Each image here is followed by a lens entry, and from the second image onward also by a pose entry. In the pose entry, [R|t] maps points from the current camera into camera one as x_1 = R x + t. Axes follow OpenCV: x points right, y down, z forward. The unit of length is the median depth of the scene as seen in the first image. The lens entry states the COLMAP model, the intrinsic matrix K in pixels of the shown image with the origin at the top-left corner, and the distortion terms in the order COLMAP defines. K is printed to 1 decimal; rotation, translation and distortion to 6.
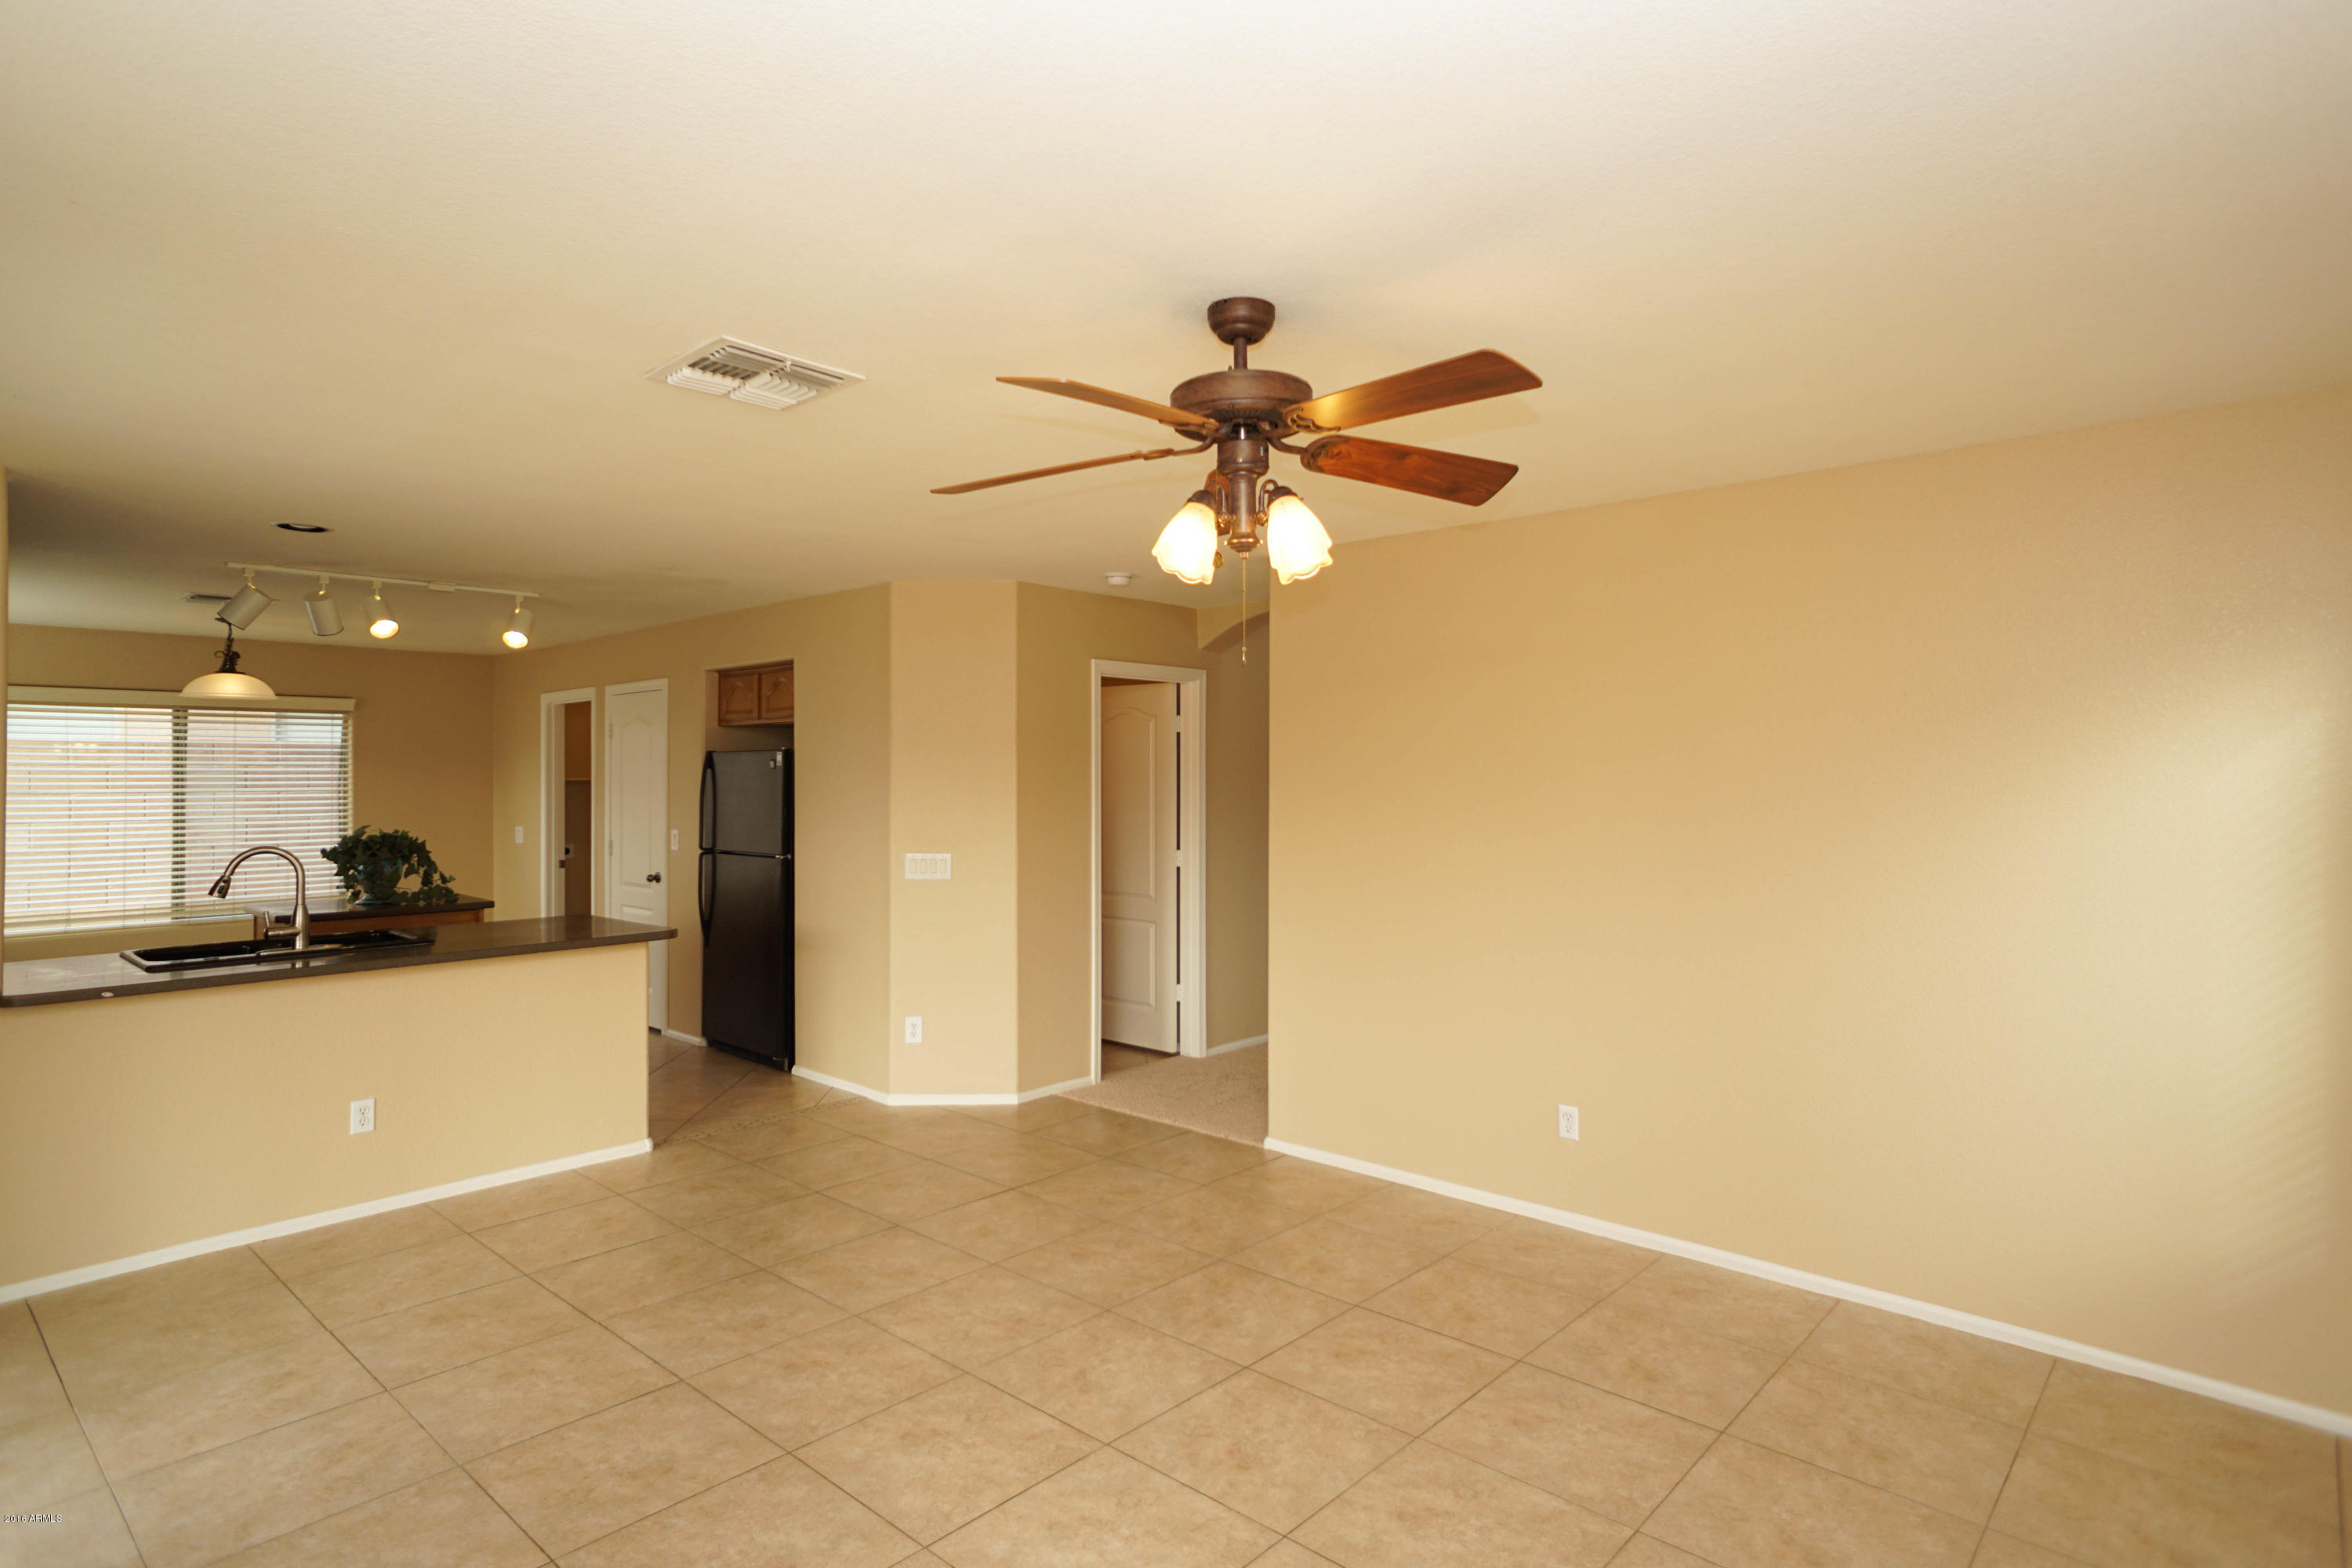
lens RADIAL K [[1216.9, 0, 1165.8], [0, 1216.9, 757.7], [0, 0, 1]] dist [-0.010940, 0.033191]
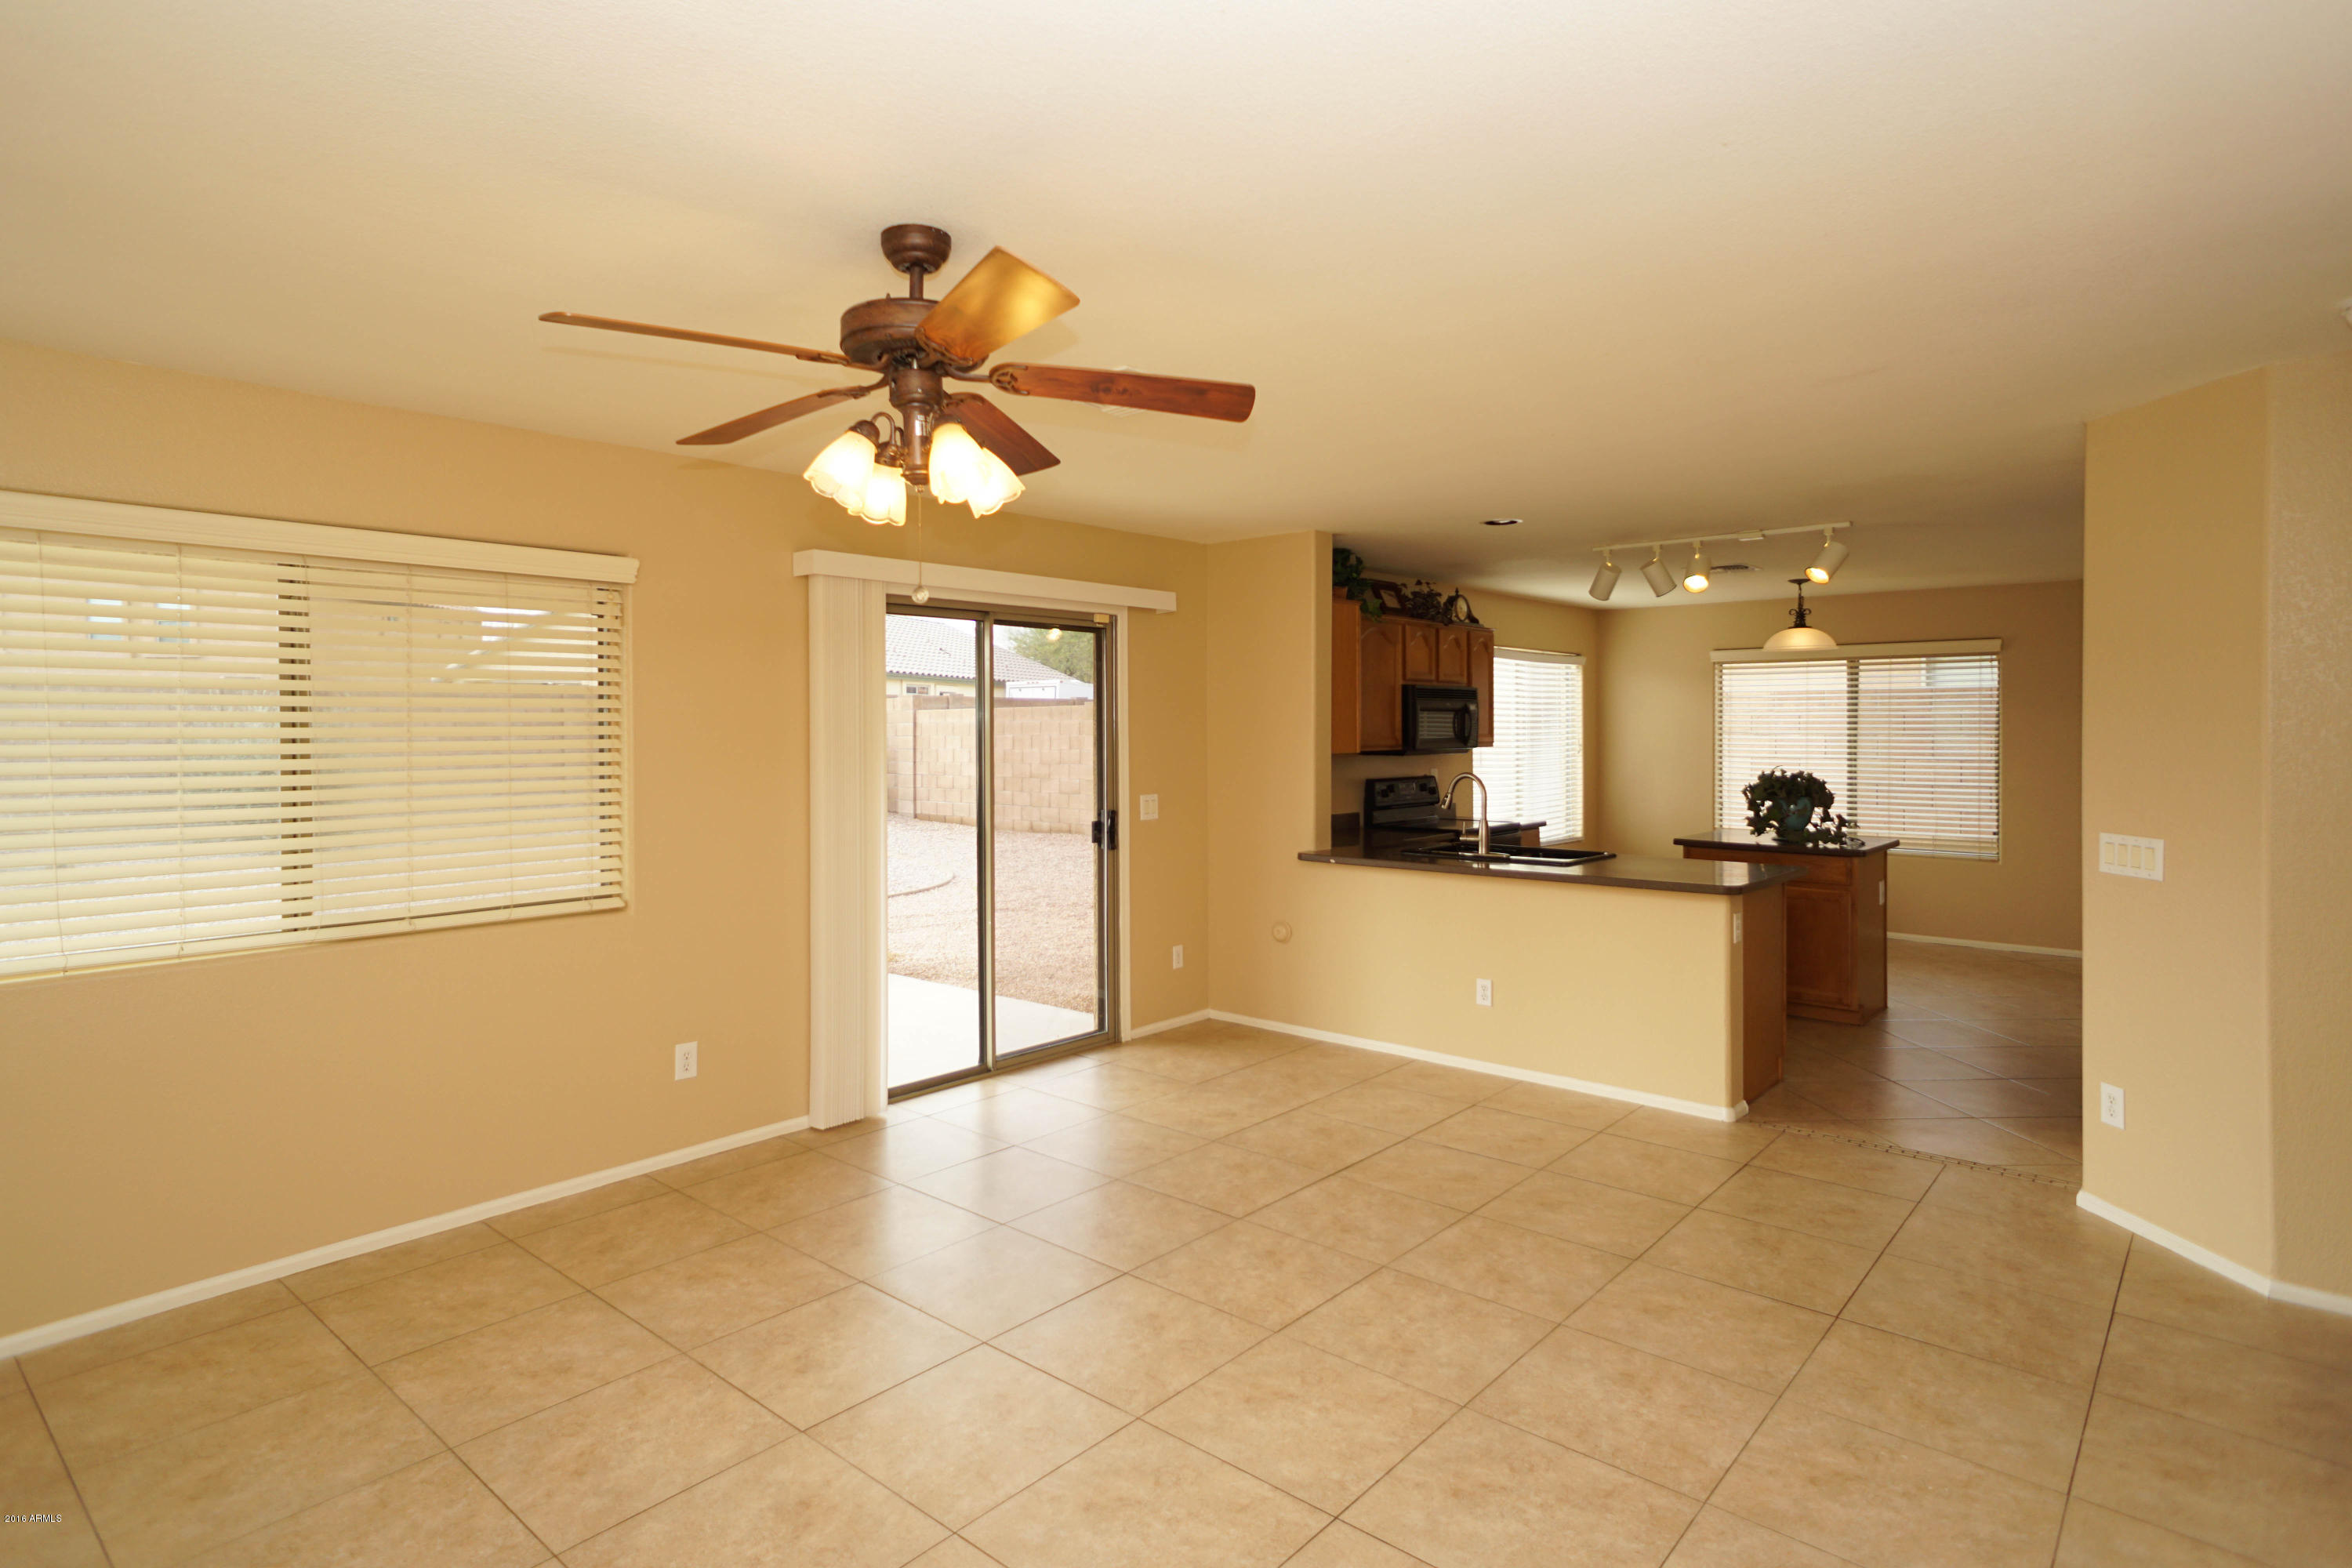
lens RADIAL K [[1242.8, 0, 1182.8], [0, 1242.8, 732.2], [0, 0, 1]] dist [-0.055314, 0.056247]
pose [[0.038437, 0.006470, -0.999240, 0.569355], [0.017880, 0.999814, 0.007162, 0.013900], [0.999101, -0.018142, 0.038315, 0.631717]]
